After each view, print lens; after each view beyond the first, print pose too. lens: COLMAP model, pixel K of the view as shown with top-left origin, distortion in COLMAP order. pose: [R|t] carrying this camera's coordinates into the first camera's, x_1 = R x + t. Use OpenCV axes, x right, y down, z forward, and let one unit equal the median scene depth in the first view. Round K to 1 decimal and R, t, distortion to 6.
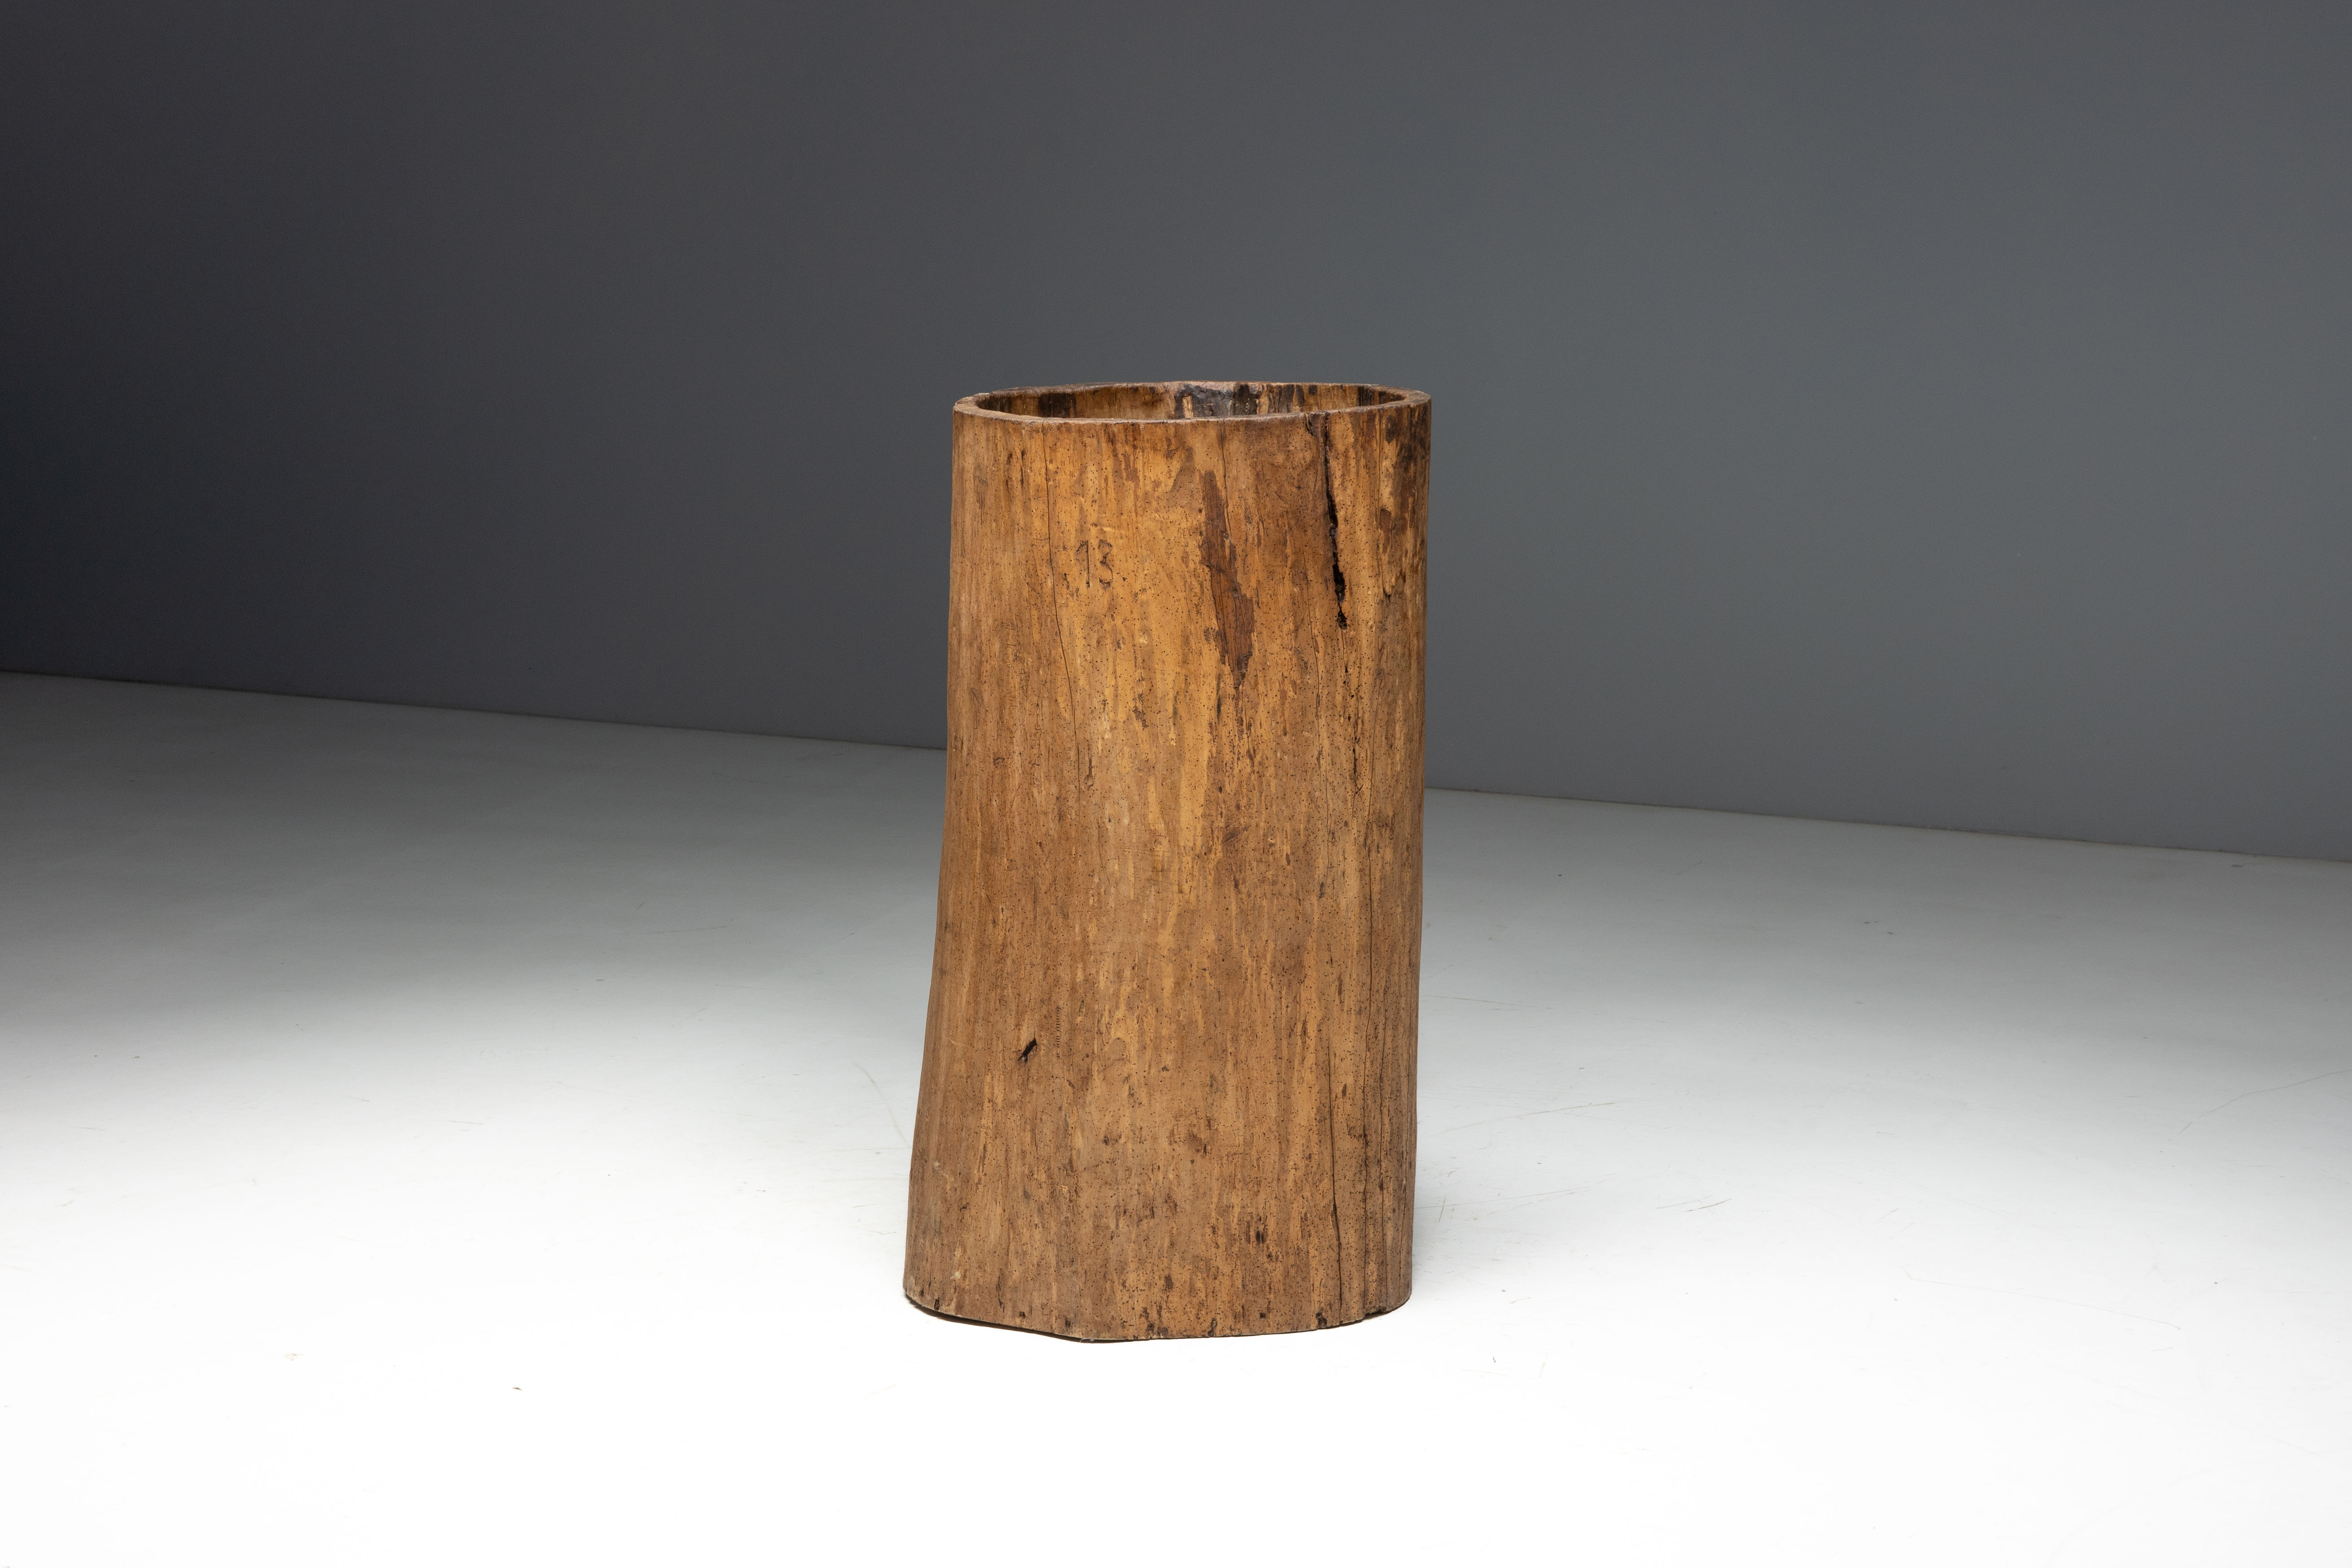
lens RADIAL K [[5700.5, 0, 1180.6], [0, 5700.5, 782.3], [0, 0, 1]] dist [0.124324, 0.000000]
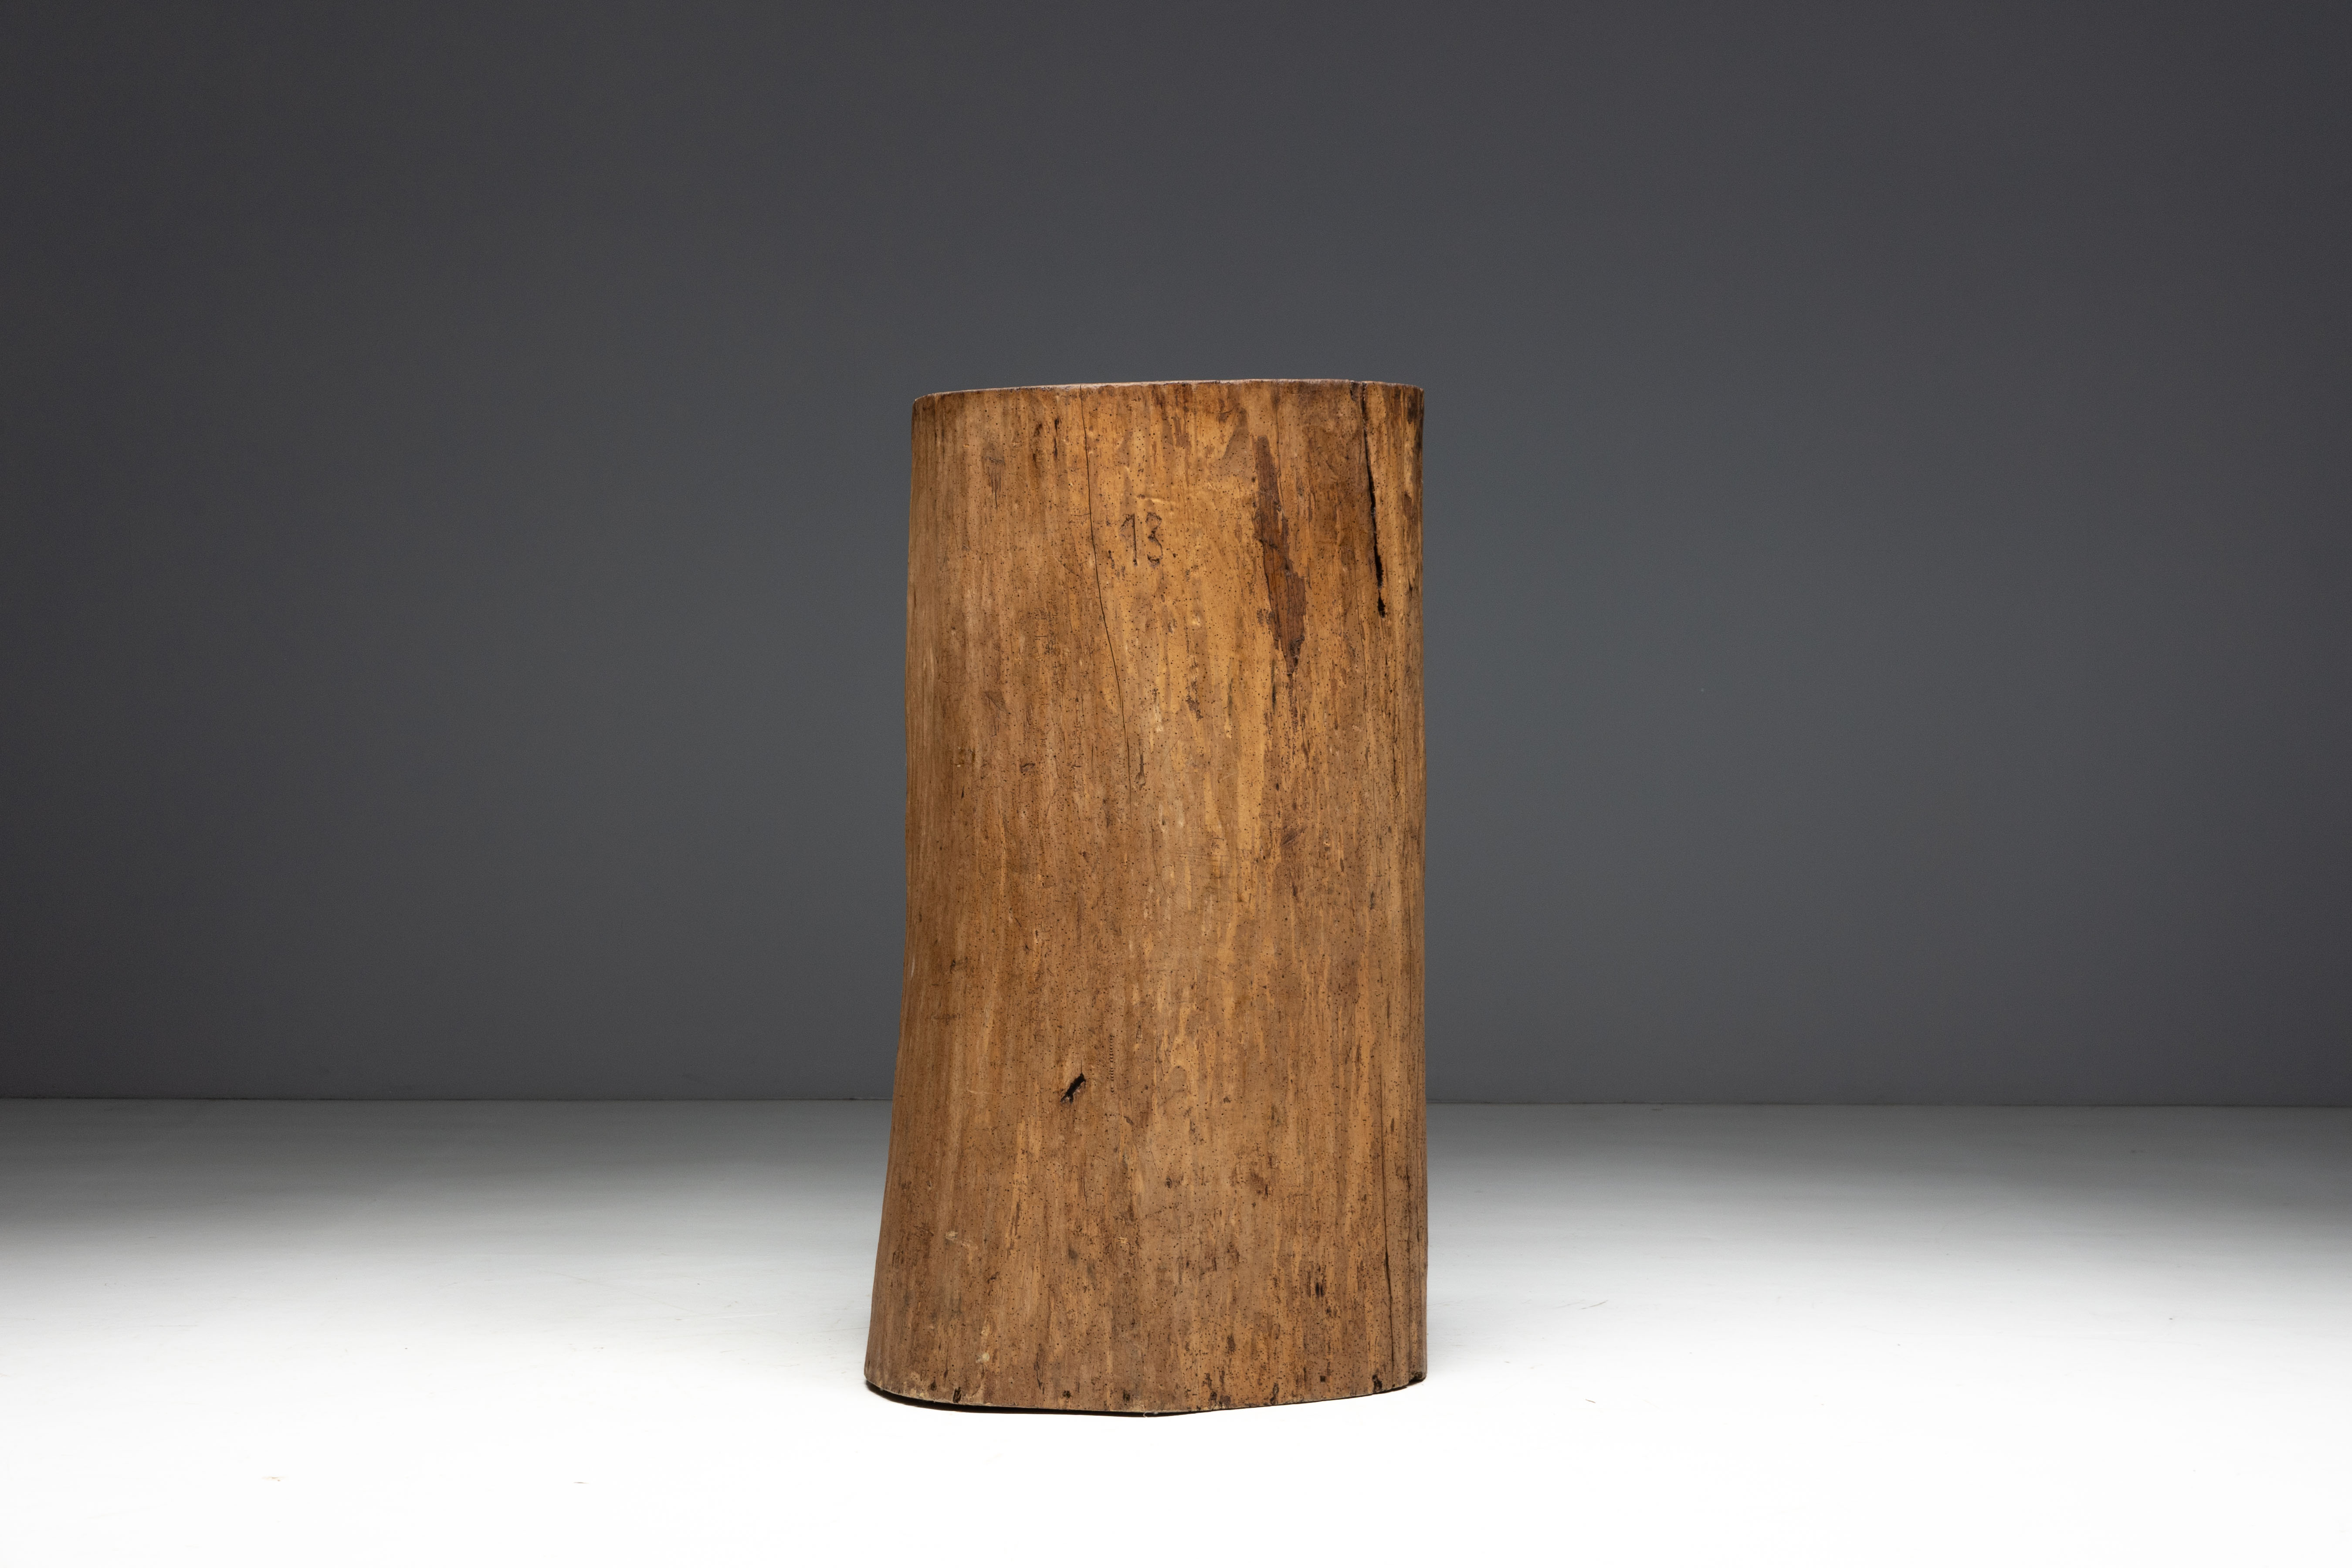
lens RADIAL K [[5316.3, 0, 1183.8], [0, 5316.3, 783.8], [0, 0, 1]] dist [0.115327, 0.000000]
pose [[0.935014, -0.011278, 0.354433, -0.308762], [0.069221, 0.986072, -0.151232, 0.128487], [-0.347790, 0.165938, 0.922771, 0.217827]]
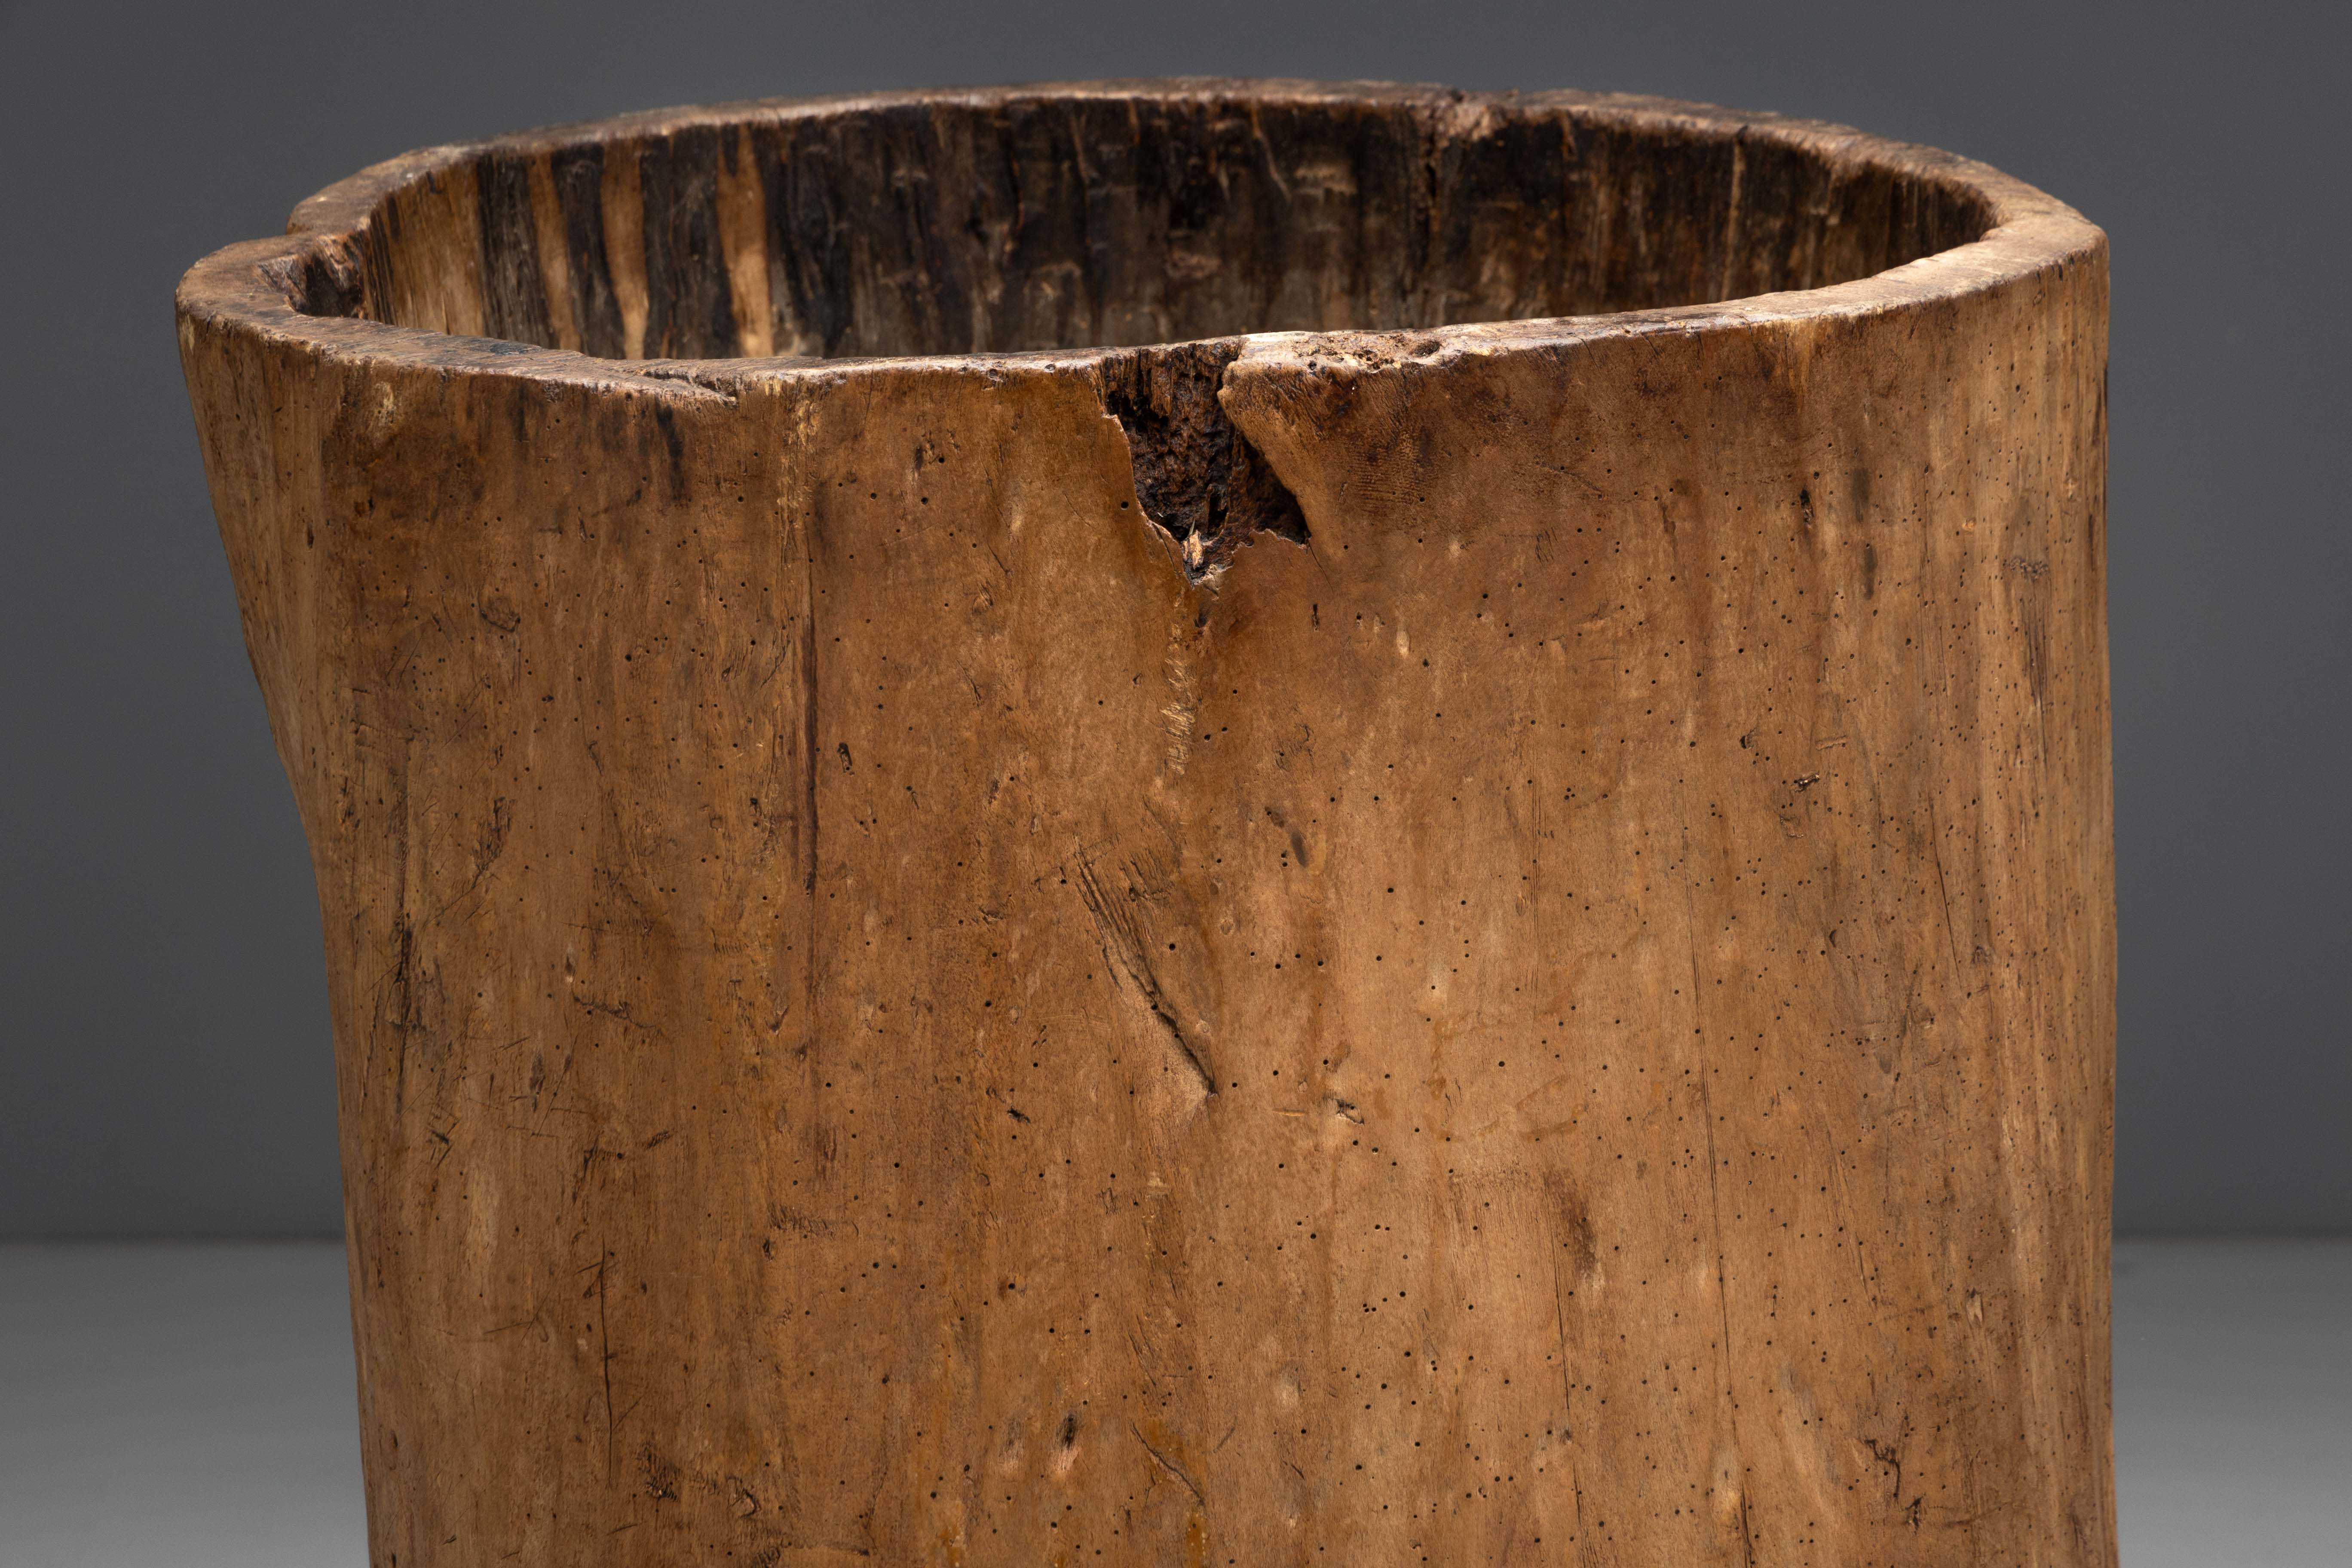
lens RADIAL K [[6390.2, 0, 1183.5], [0, 6390.2, 768.4], [0, 0, 1]] dist [-0.012414, 0.000000]
pose [[-0.442150, -0.169337, 0.880811, -0.237763], [0.183648, 0.944121, 0.273696, -0.118889], [-0.877939, 0.282774, -0.386345, 1.129611]]
